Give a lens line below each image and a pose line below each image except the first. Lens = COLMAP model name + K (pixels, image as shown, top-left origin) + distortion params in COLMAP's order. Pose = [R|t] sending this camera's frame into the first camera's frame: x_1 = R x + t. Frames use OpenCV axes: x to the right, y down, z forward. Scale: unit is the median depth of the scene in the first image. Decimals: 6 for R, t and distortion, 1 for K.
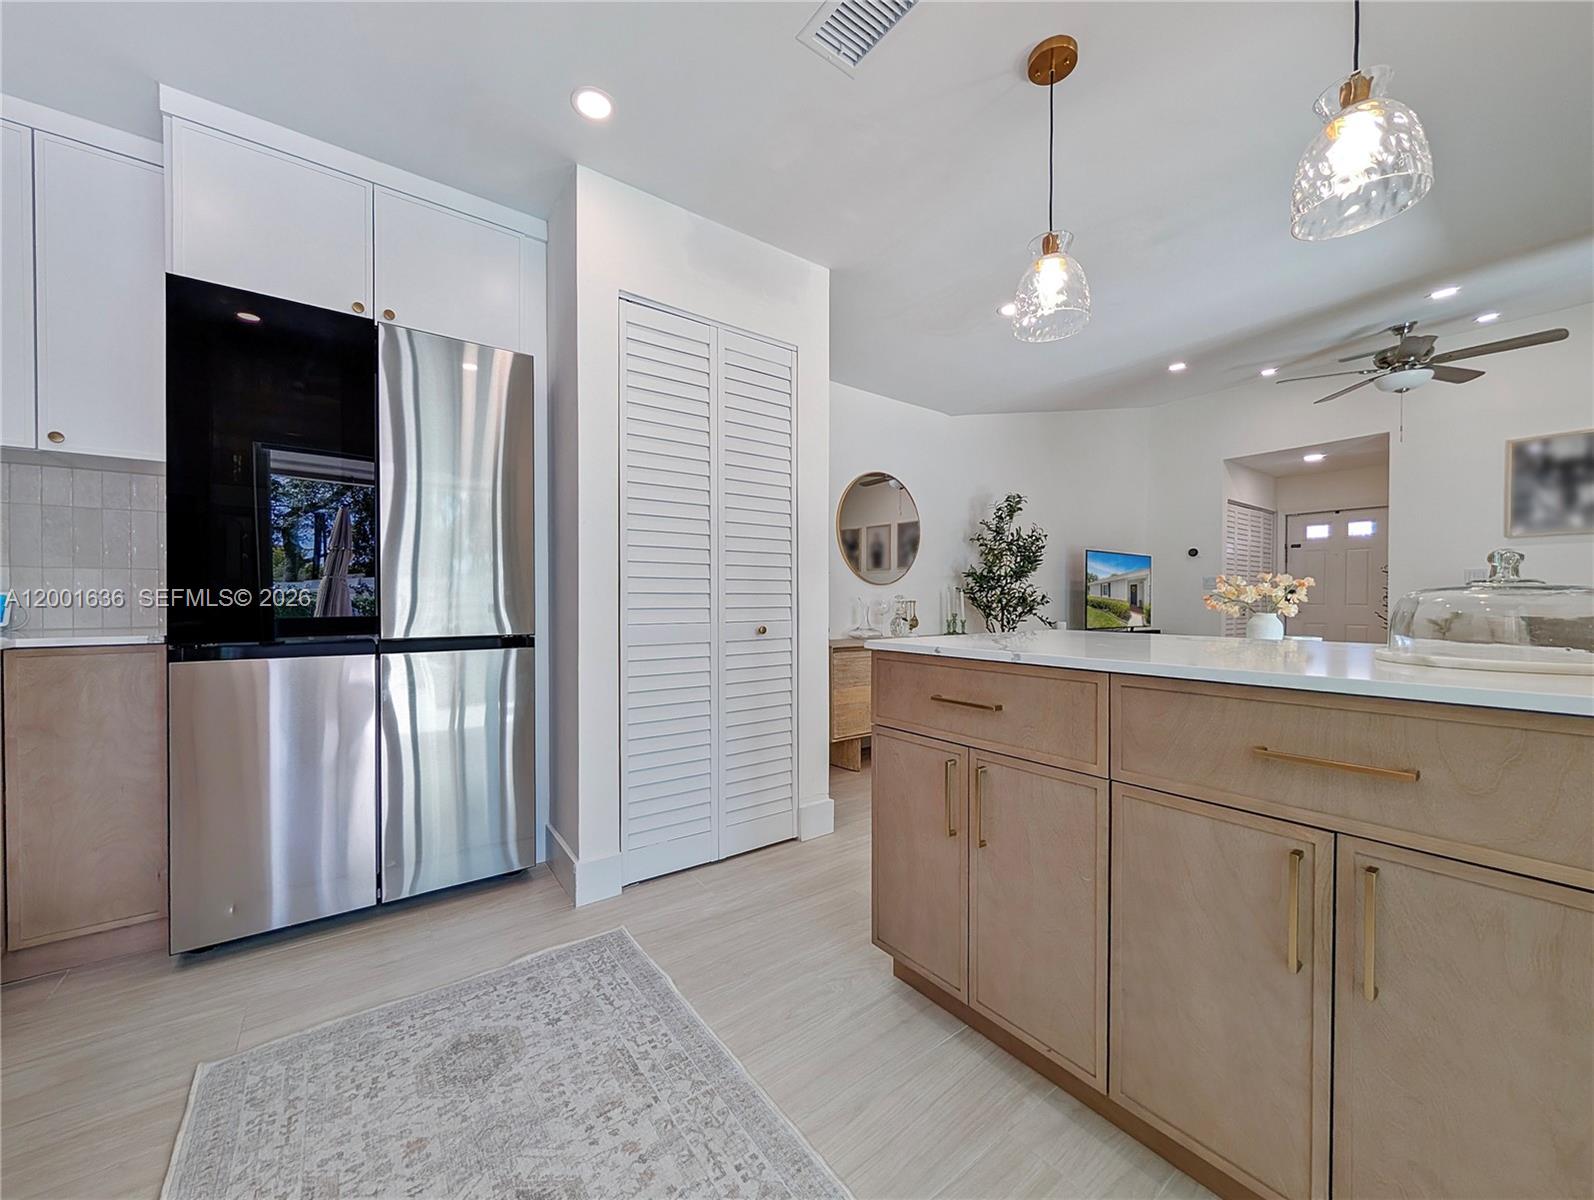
lens RADIAL K [[612.2, 0, 797.0], [0, 612.2, 600.0], [0, 0, 1]] dist [0.000982, 0.000314]
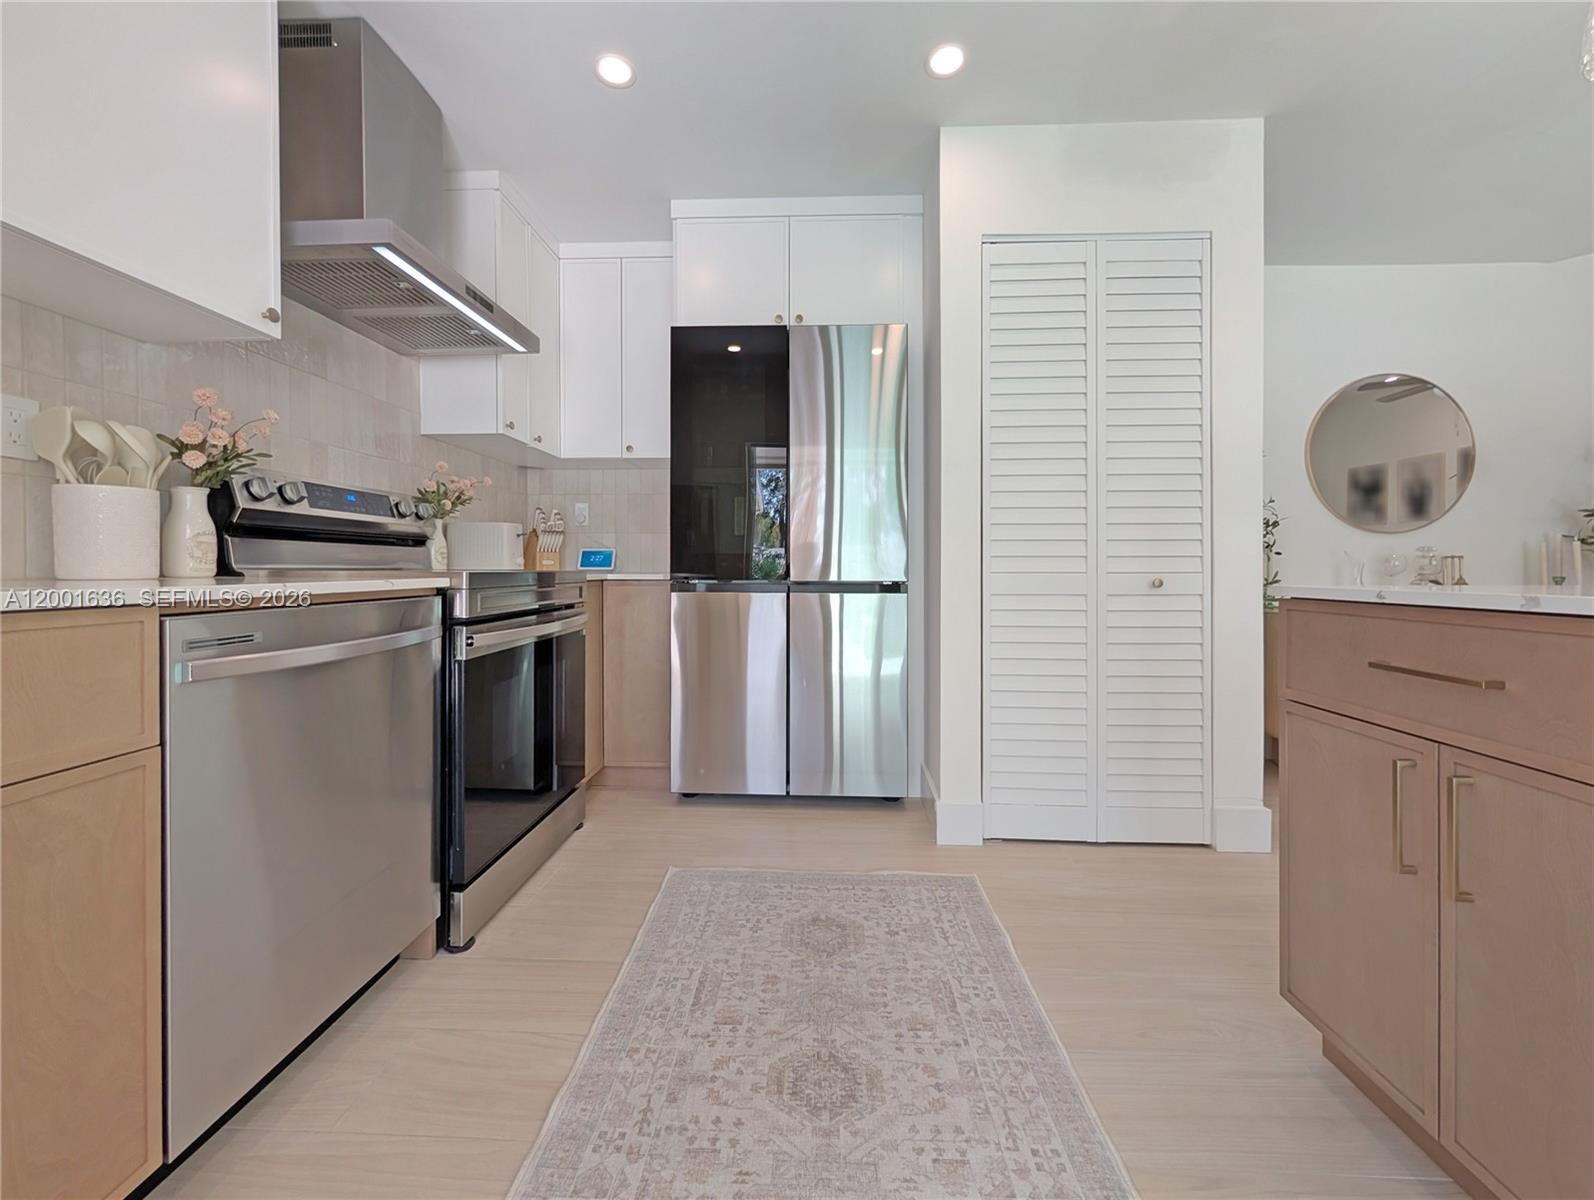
lens RADIAL K [[618.8, 0, 796.4], [0, 618.8, 567.8], [0, 0, 1]] dist [0.000144, 0.000198]
pose [[0.773470, -0.000040, -0.633833, 0.156109], [-0.004381, 0.999976, -0.005410, 0.055585], [0.633818, 0.006961, 0.773451, 0.051935]]
